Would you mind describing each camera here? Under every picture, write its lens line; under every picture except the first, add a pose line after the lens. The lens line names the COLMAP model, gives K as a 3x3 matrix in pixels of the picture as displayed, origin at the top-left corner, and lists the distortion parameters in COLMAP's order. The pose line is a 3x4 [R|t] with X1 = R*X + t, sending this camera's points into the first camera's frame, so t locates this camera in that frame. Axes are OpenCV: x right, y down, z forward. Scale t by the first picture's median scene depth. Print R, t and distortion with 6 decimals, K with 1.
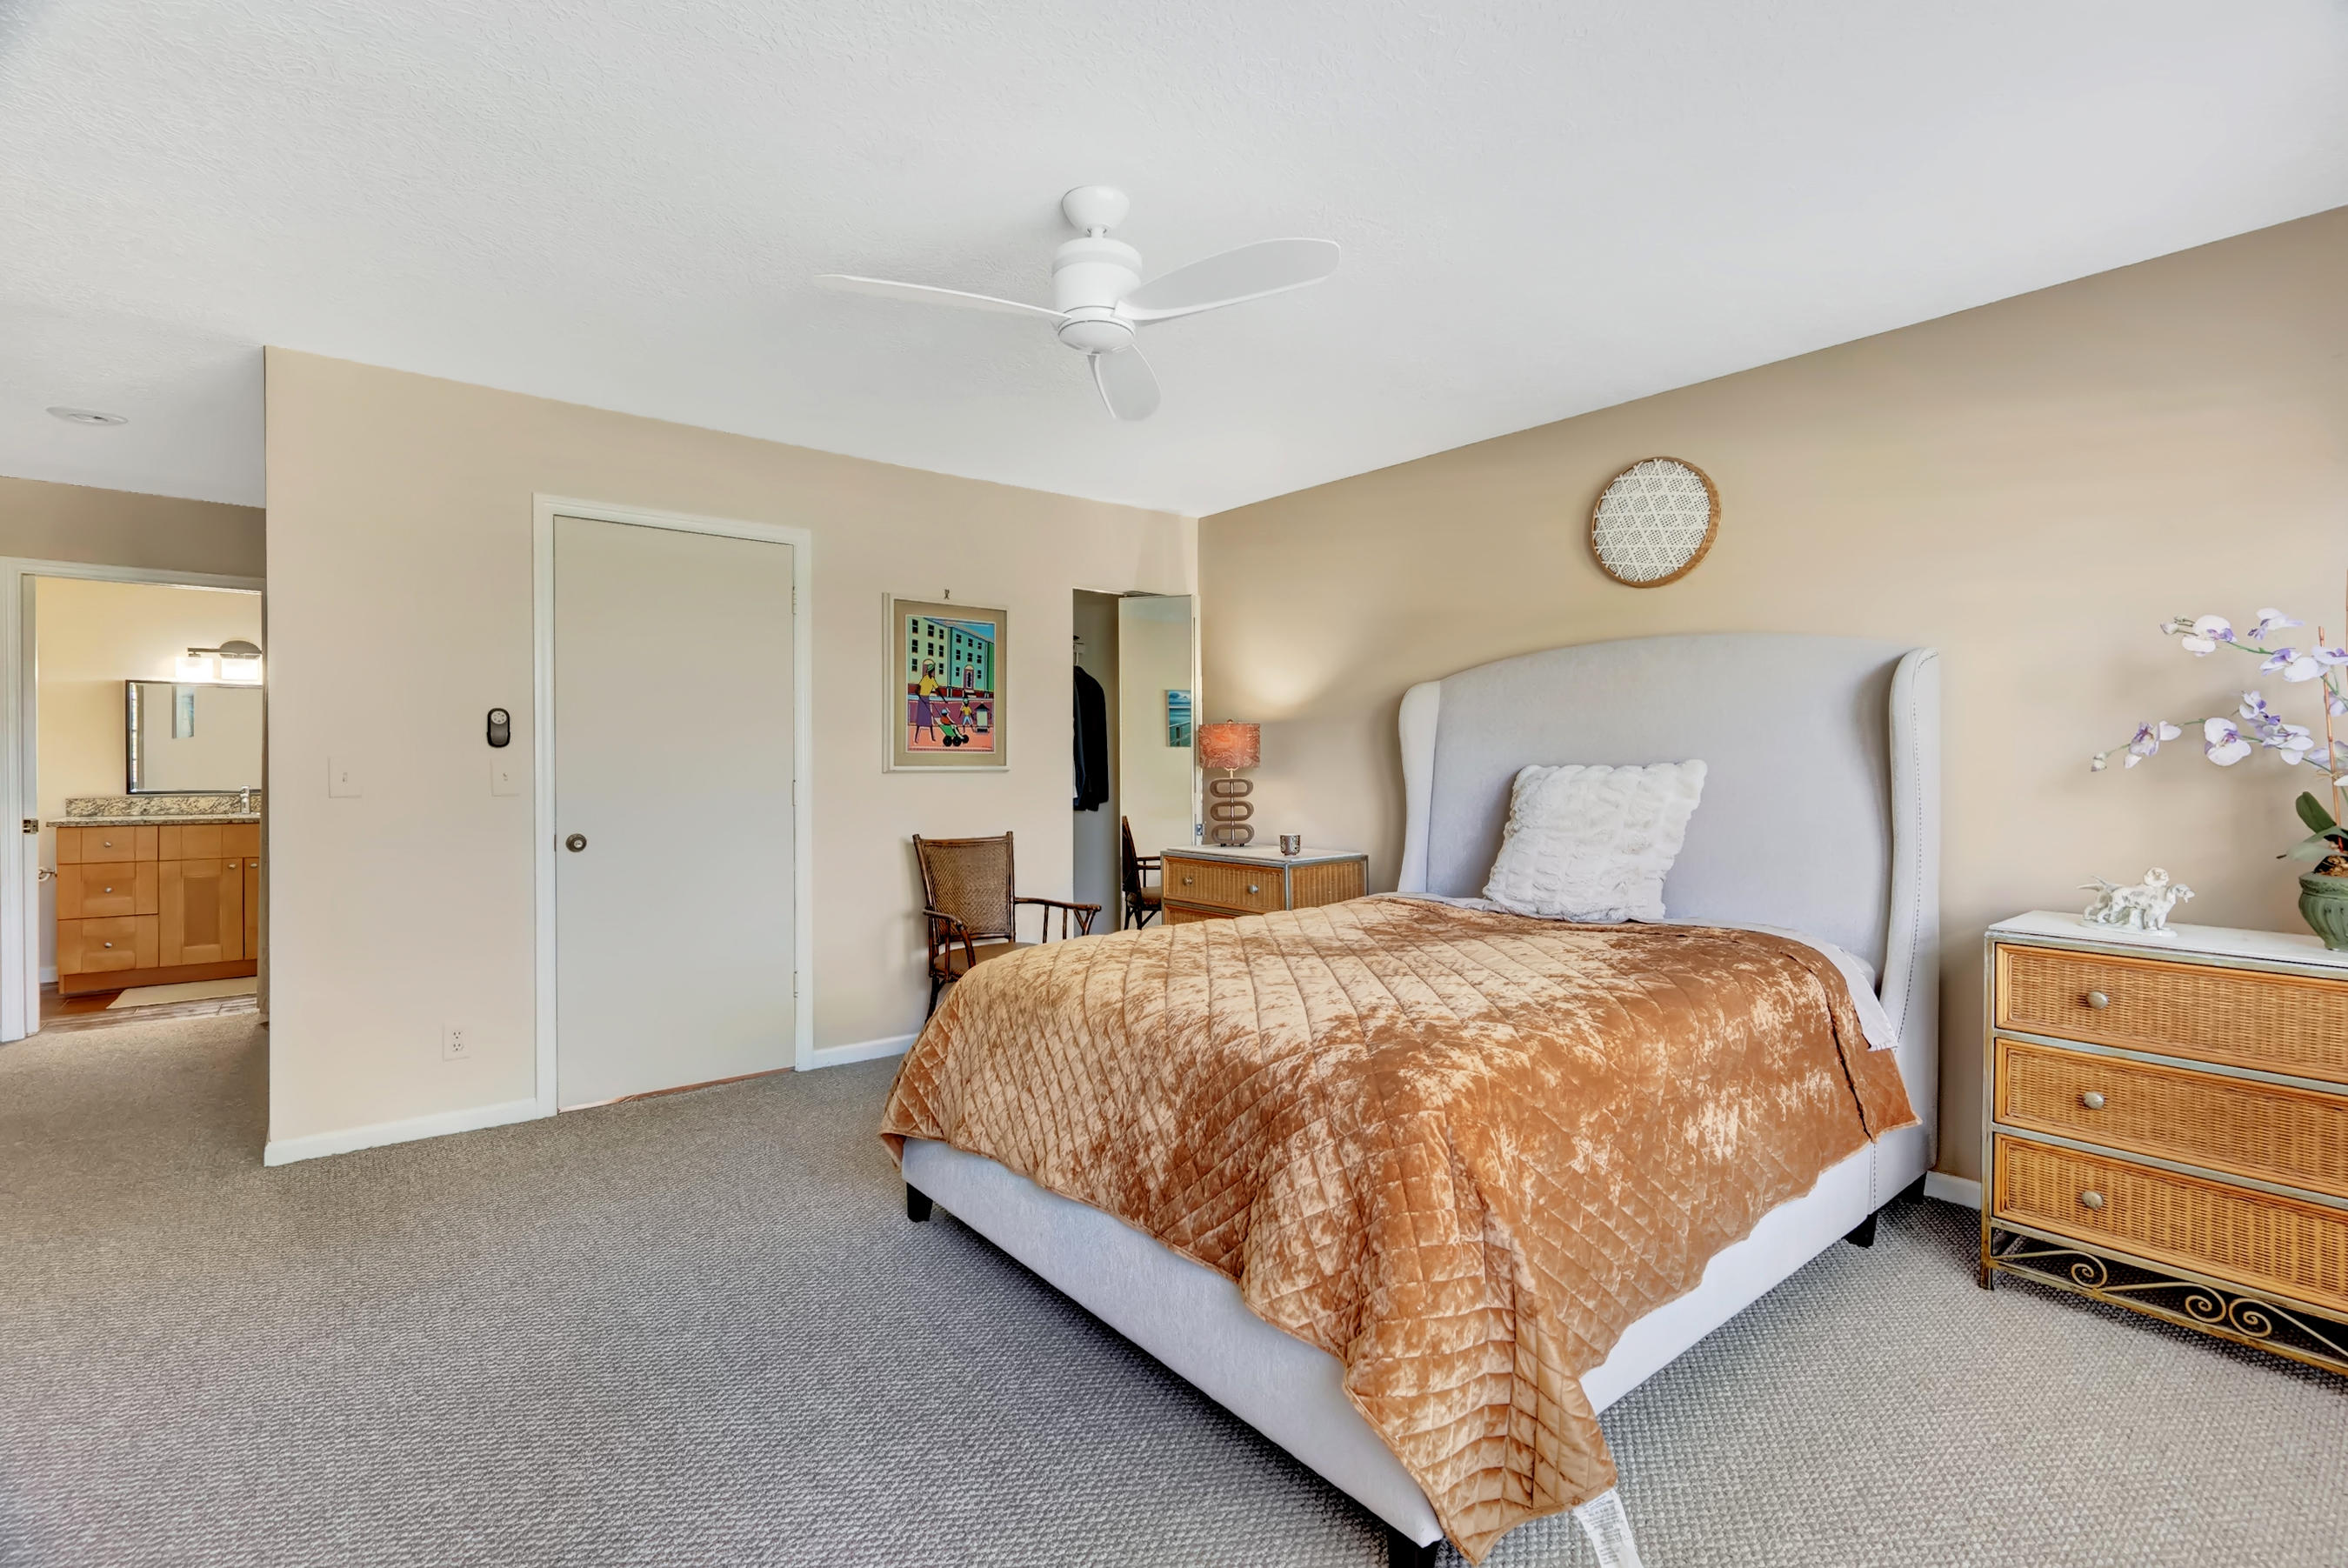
lens RADIAL K [[1082.7, 0, 1189.2], [0, 1082.7, 775.4], [0, 0, 1]] dist [-0.010126, 0.003469]
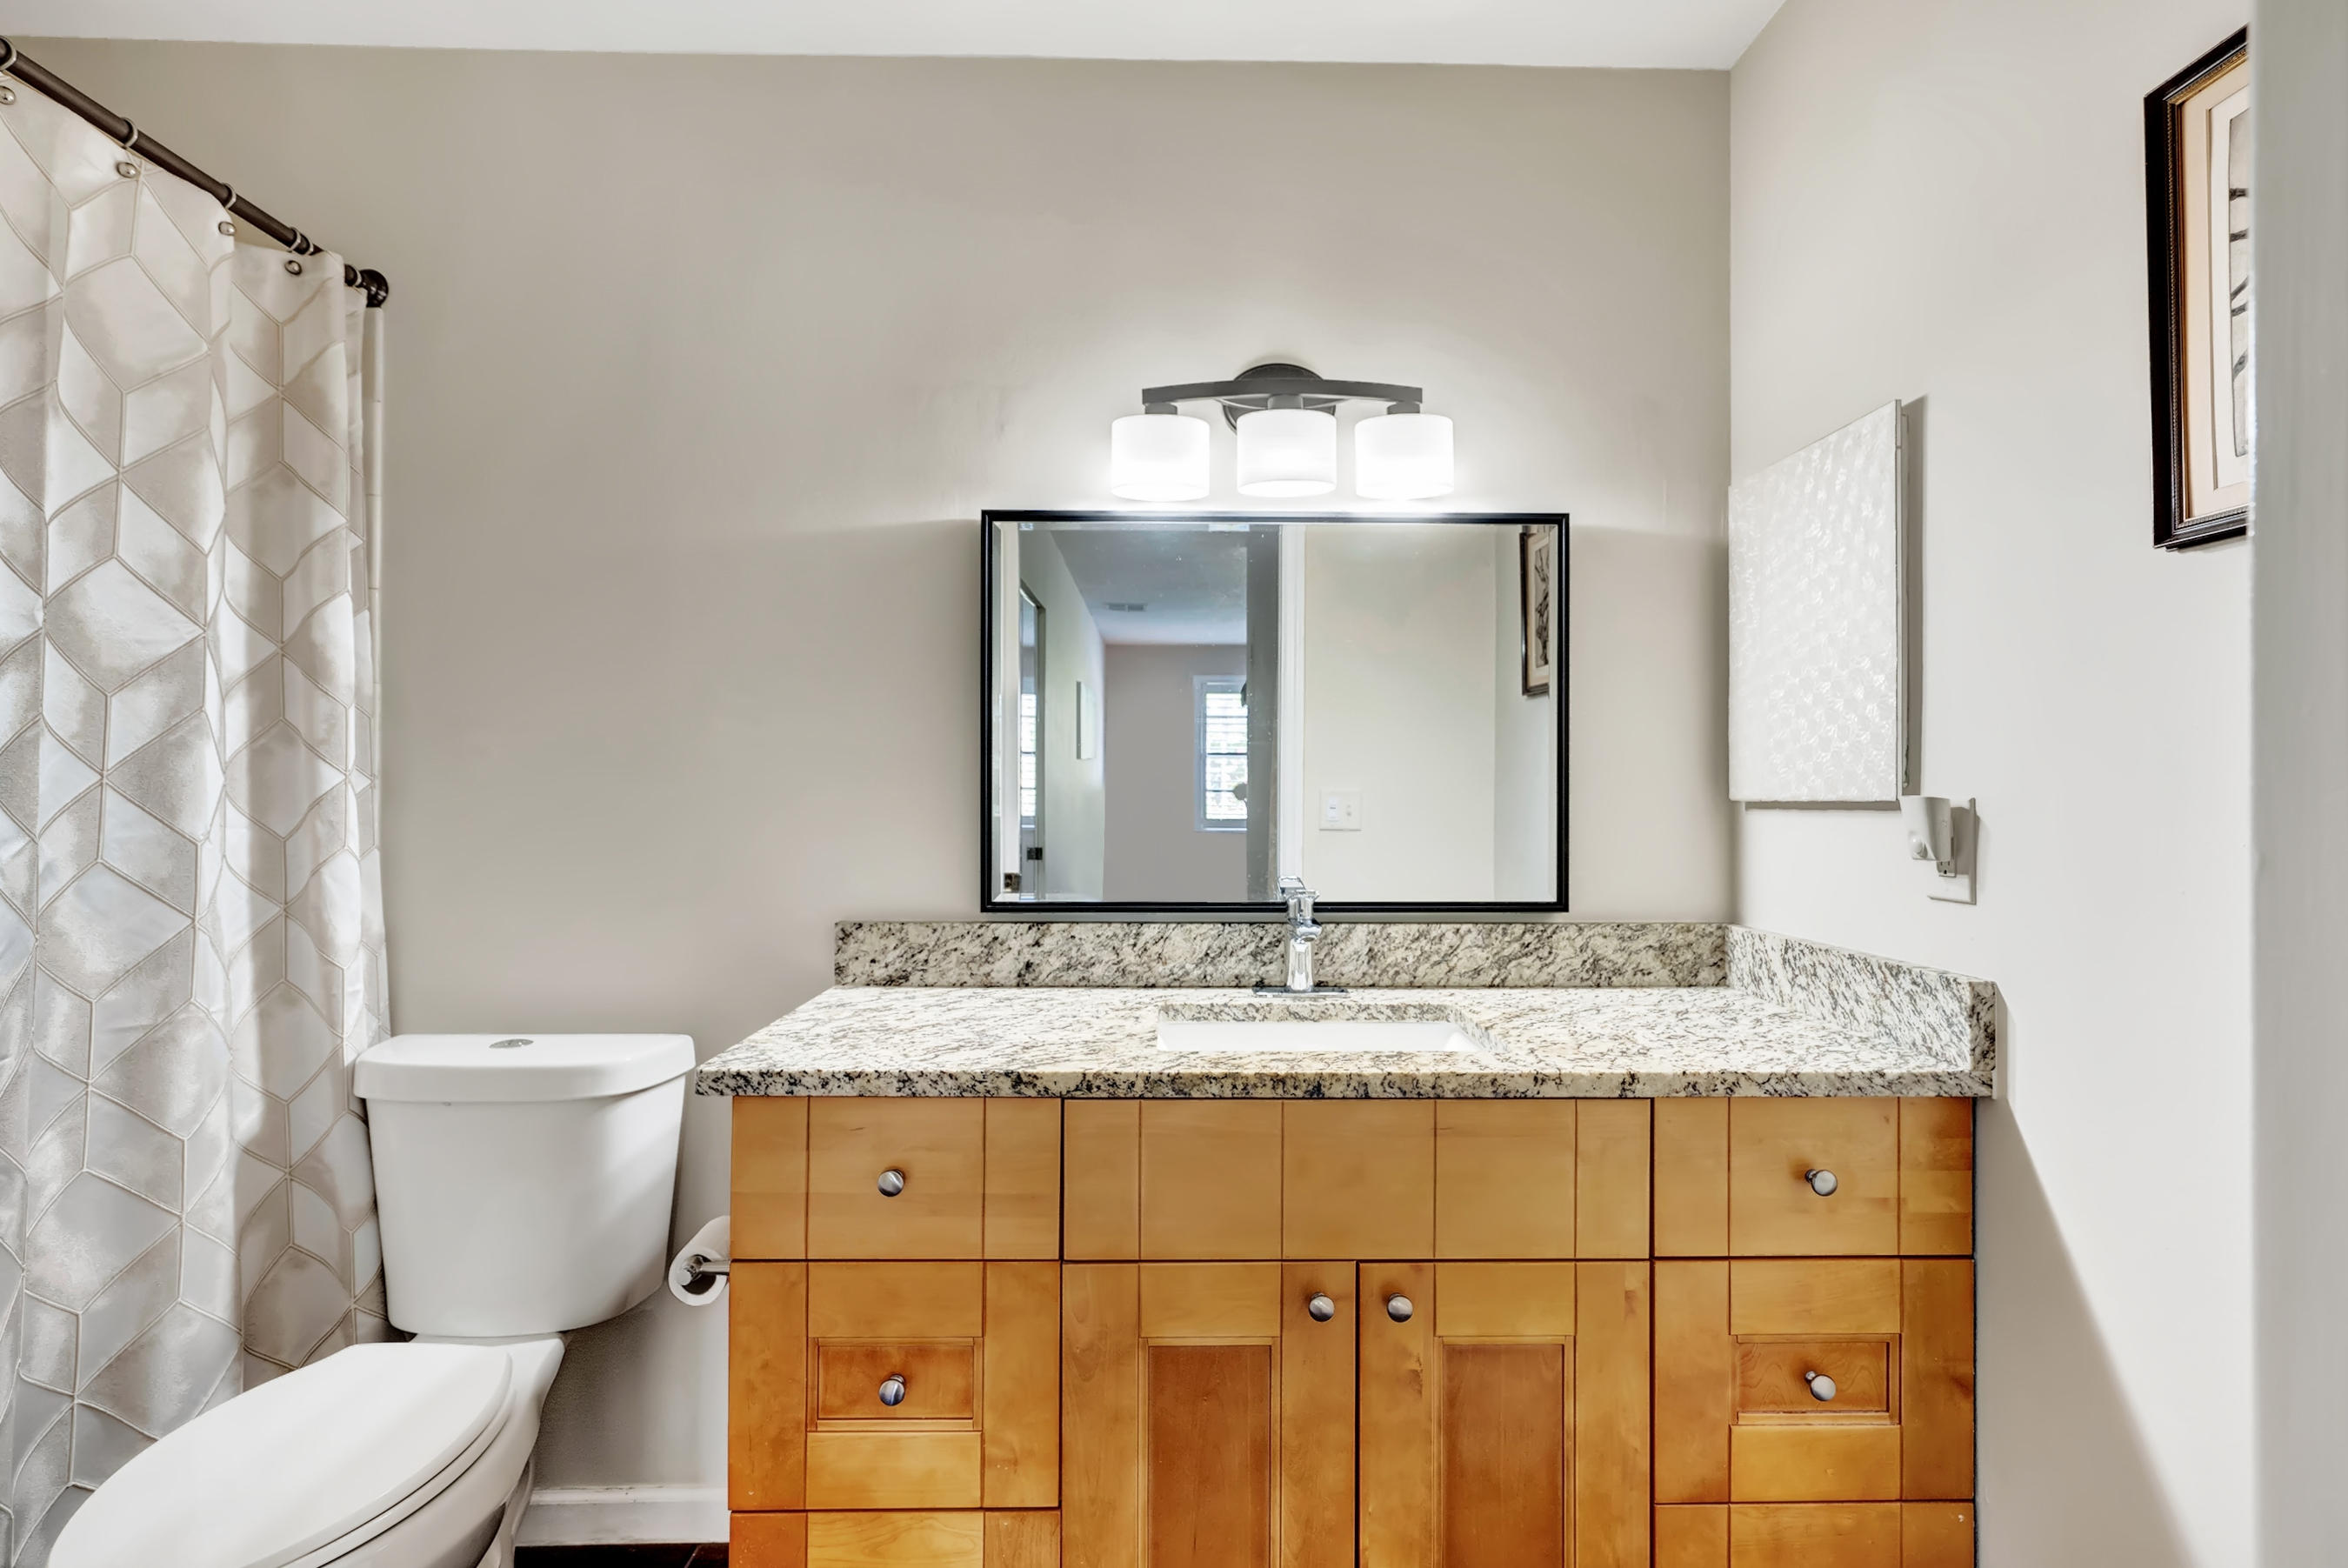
lens RADIAL K [[1138.7, 0, 1186.3], [0, 1138.7, 787.9], [0, 0, 1]] dist [-0.003280, 0.000945]
pose [[0.791659, -0.005766, -0.610936, -0.763378], [-0.002297, 0.999920, -0.012414, -0.011500], [0.610959, 0.011231, 0.791582, 0.796745]]
